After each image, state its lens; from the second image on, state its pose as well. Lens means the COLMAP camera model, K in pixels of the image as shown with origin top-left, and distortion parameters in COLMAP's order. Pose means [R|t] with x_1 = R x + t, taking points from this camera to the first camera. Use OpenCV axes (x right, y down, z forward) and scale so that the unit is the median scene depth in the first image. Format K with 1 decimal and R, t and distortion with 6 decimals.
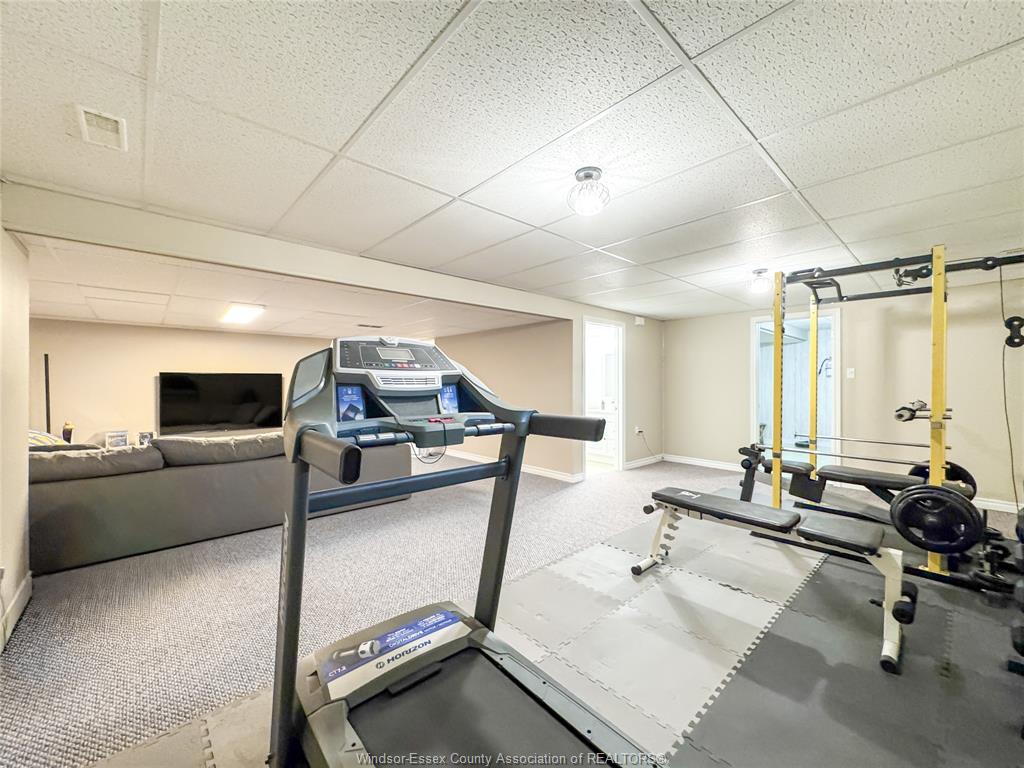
lens RADIAL K [[411.0, 0, 512.0], [0, 411.0, 384.0], [0, 0, 1]] dist [0.000637, 0.000121]
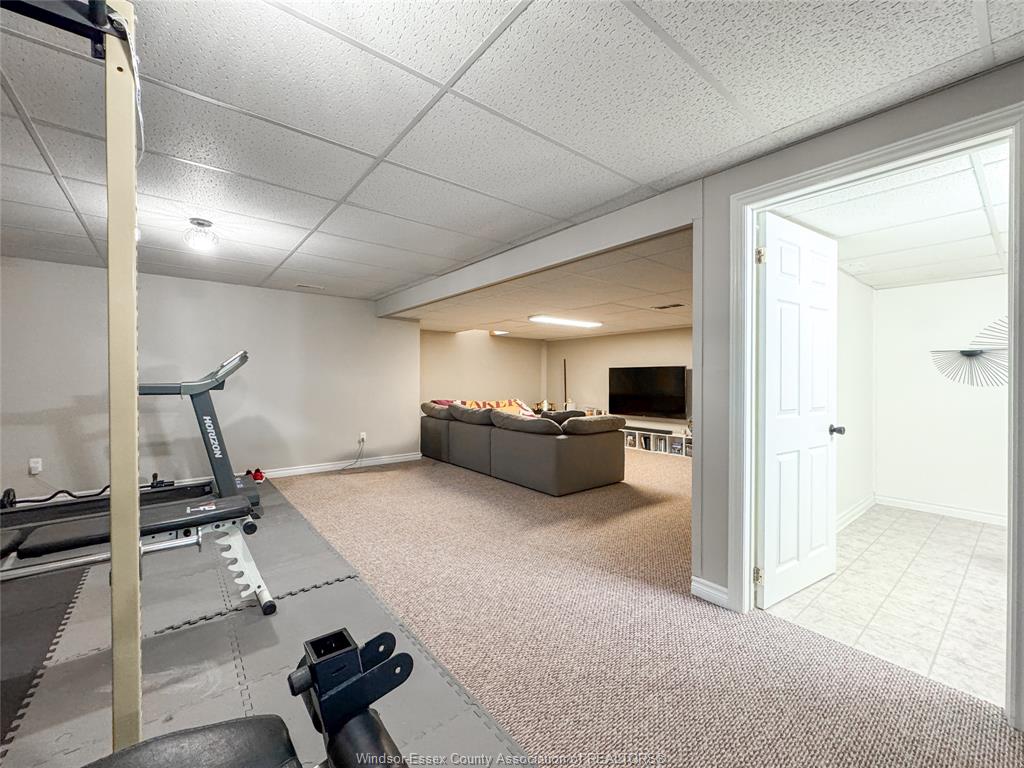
lens RADIAL K [[411.0, 0, 512.0], [0, 411.0, 384.0], [0, 0, 1]] dist [0.000637, 0.000121]
pose [[-0.059139, 0.013175, -0.998163, 0.623951], [-0.010238, 0.999852, 0.013804, 0.003140], [0.998197, 0.011035, -0.058995, 0.849258]]
